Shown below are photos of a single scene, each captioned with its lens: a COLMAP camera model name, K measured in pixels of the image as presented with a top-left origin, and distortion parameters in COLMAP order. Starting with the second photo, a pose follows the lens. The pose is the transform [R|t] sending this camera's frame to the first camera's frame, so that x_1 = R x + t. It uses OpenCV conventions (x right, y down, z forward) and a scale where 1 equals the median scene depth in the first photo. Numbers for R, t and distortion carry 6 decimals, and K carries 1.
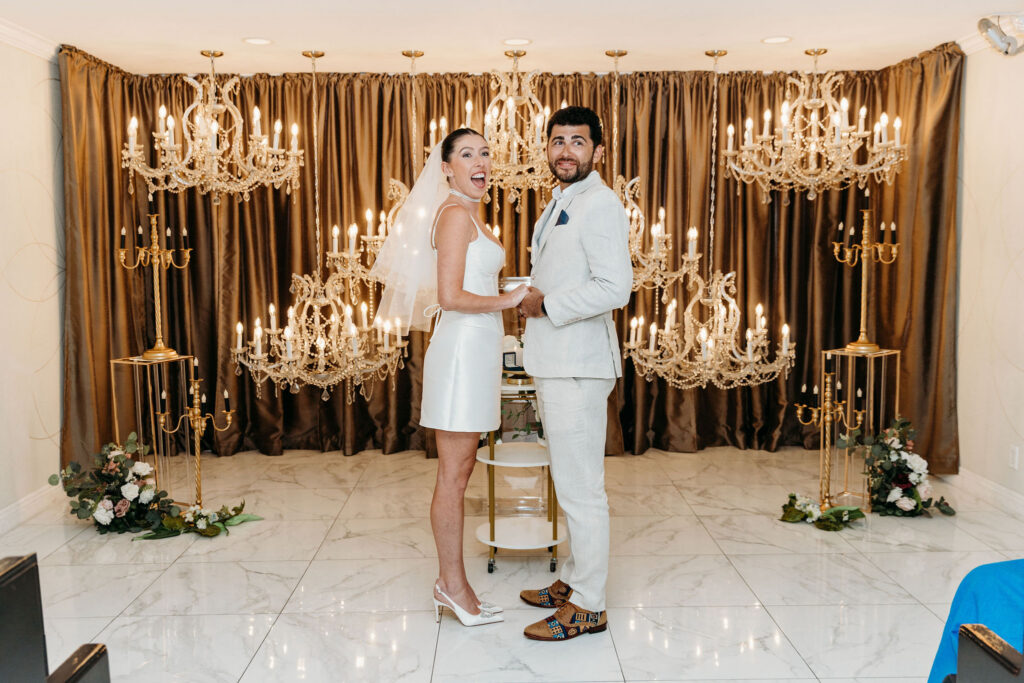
lens RADIAL K [[932.0, 0, 507.2], [0, 932.0, 348.3], [0, 0, 1]] dist [0.007604, 0.000000]
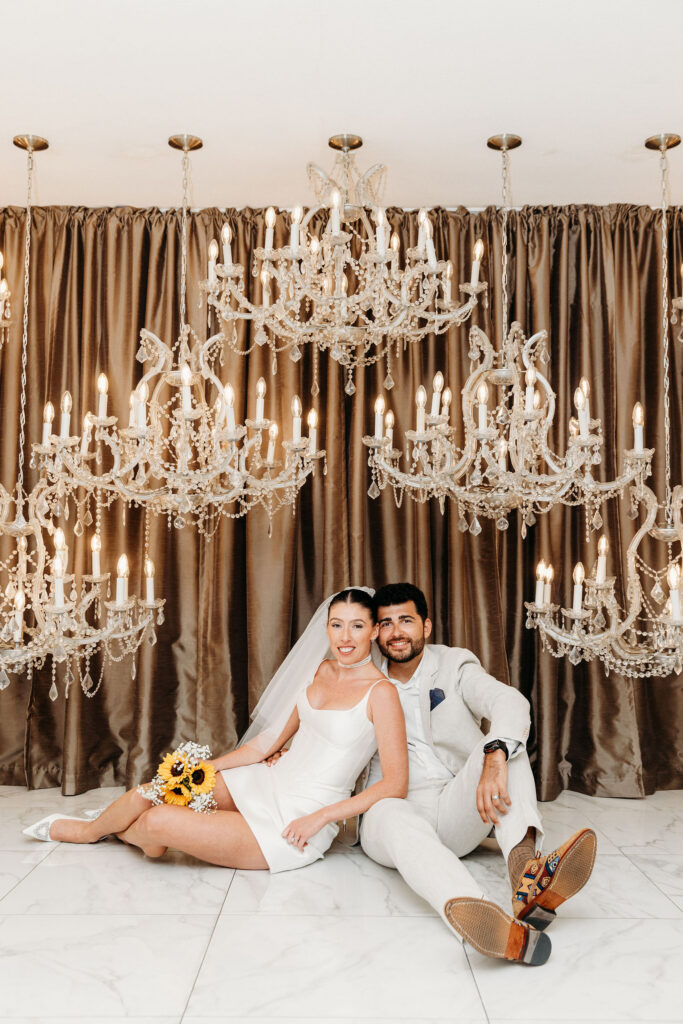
lens RADIAL K [[960.3, 0, 326.4], [0, 960.3, 518.6], [0, 0, 1]] dist [-0.004202, 0.000000]
pose [[0.999588, 0.007457, -0.027722, 0.014328], [-0.012461, 0.982663, -0.184984, 0.052565], [0.025862, 0.185253, 0.982351, 0.363509]]
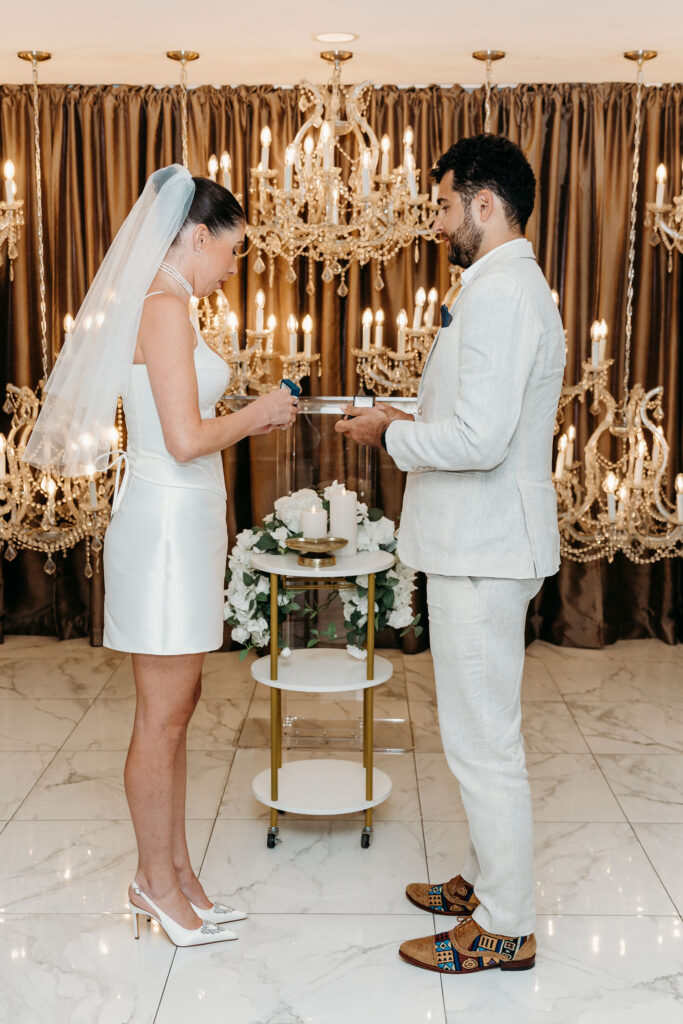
lens RADIAL K [[1250.6, 0, 341.4], [0, 1250.6, 520.8], [0, 0, 1]] dist [0.012423, 0.000000]
pose [[0.999488, 0.011919, -0.029677, 0.038581], [-0.010536, 0.998871, 0.046330, -0.023556], [0.030196, -0.045994, 0.998485, 0.083759]]
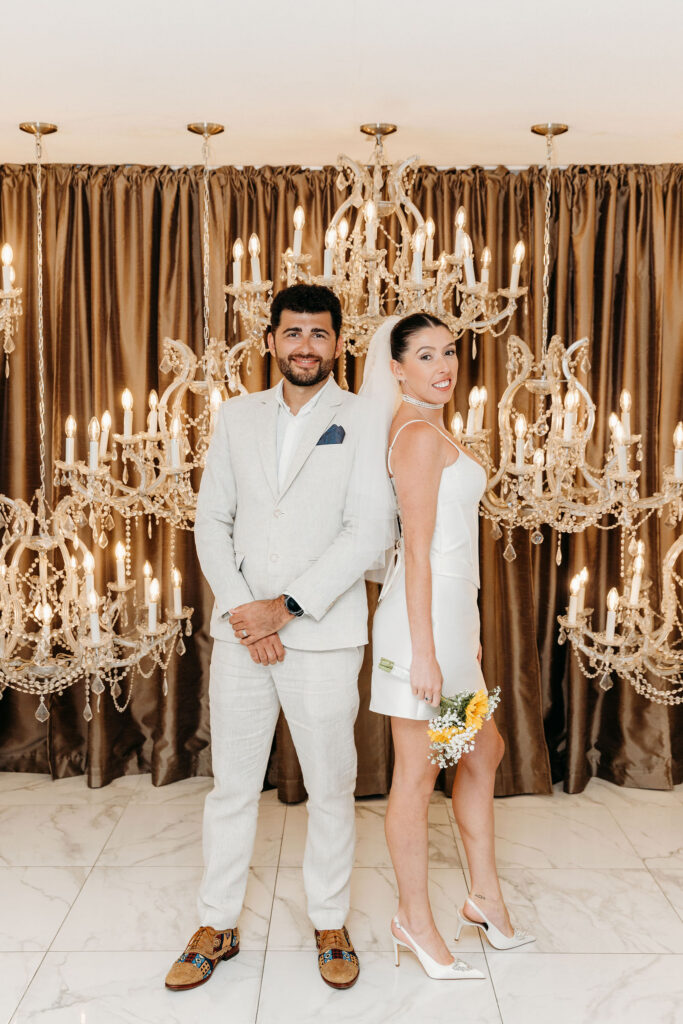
lens RADIAL K [[1141.6, 0, 330.4], [0, 1141.6, 479.6], [0, 0, 1]] dist [0.013729, 0.000000]
pose [[0.999749, 0.009676, -0.020202, -0.004423], [-0.010567, 0.998954, -0.044494, -0.055425], [0.019750, 0.044696, 0.998805, 0.257072]]
